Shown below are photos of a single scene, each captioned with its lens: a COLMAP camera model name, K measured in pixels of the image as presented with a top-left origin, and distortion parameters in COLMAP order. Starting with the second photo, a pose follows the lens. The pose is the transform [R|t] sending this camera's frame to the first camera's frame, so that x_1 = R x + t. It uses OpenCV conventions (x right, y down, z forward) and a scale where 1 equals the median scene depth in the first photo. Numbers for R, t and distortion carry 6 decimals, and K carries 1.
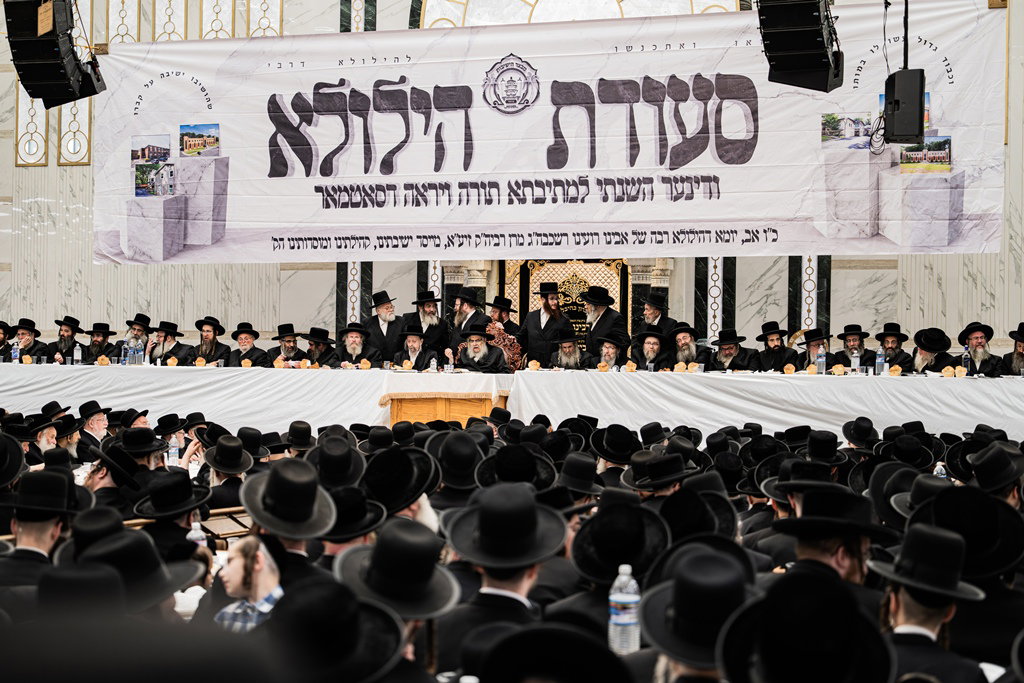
lens RADIAL K [[2018.4, 0, 512.1], [0, 2018.4, 345.6], [0, 0, 1]] dist [0.058642, 0.174843]
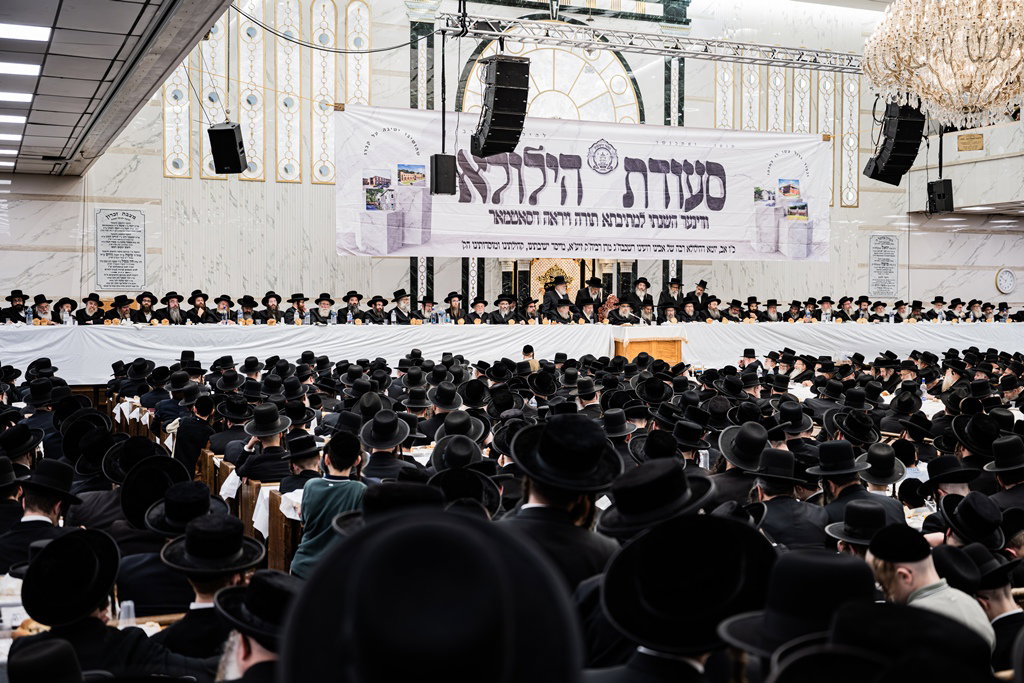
lens RADIAL K [[1281.4, 0, 539.6], [0, 1281.4, 344.5], [0, 0, 1]] dist [0.063839, 0.022564]
pose [[0.716234, -0.030921, 0.697175, -0.802294], [0.000055, 0.999020, 0.044252, -0.017654], [-0.697860, -0.031657, 0.715534, 0.247038]]
